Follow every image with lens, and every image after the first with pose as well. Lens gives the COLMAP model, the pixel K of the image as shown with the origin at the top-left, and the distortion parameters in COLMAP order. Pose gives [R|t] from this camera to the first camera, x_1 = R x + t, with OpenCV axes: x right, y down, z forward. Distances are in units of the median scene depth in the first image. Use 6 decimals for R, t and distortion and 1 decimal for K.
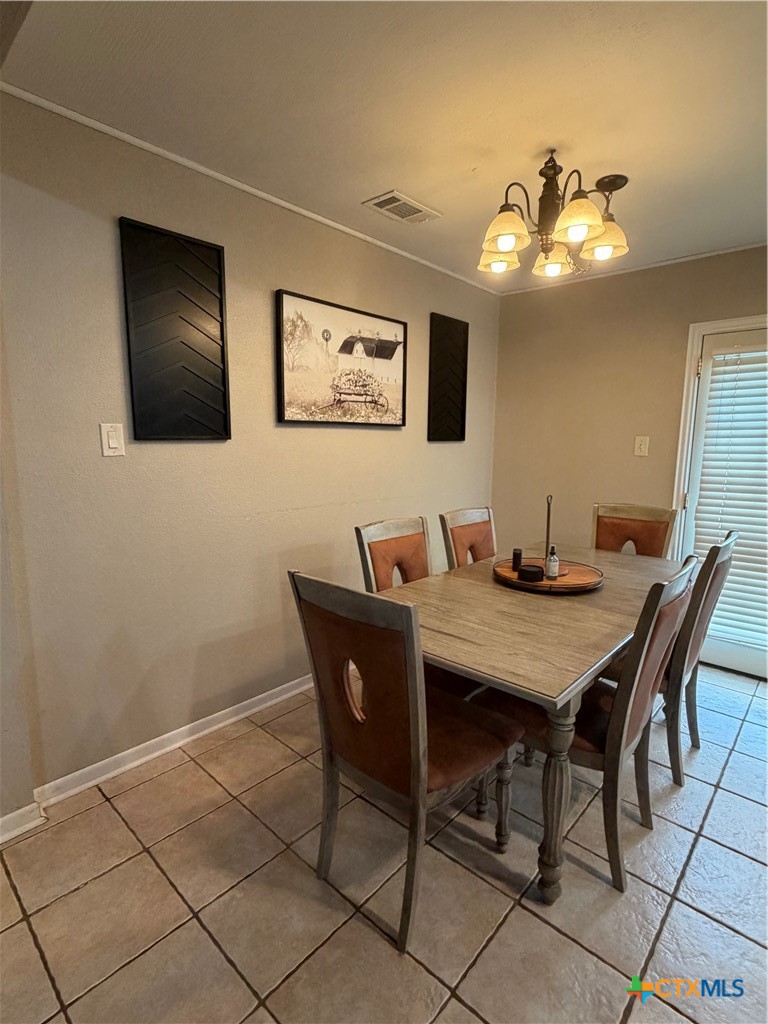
lens RADIAL K [[506.7, 0, 381.2], [0, 506.7, 510.0], [0, 0, 1]] dist [0.004234, 0.000172]
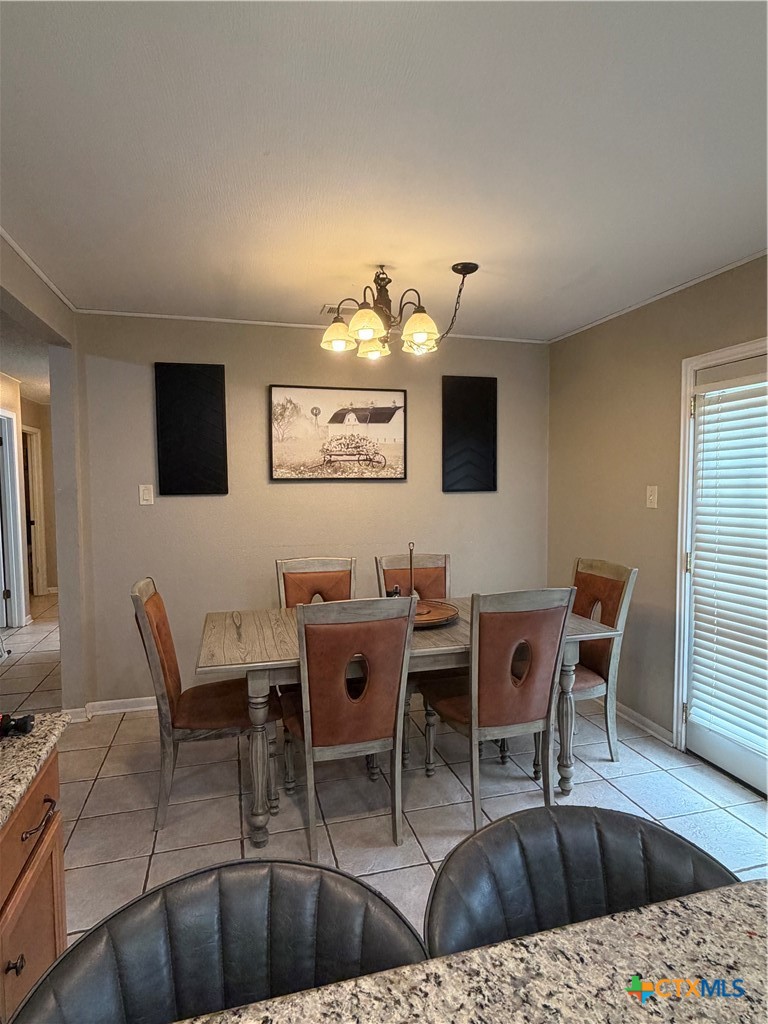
lens RADIAL K [[563.6, 0, 382.0], [0, 563.6, 509.3], [0, 0, 1]] dist [0.002983, 0.000916]
pose [[0.845111, 0.012779, -0.534438, 0.741929], [-0.062211, 0.995273, -0.074576, -0.003761], [0.530959, 0.096273, 0.841911, -0.077408]]
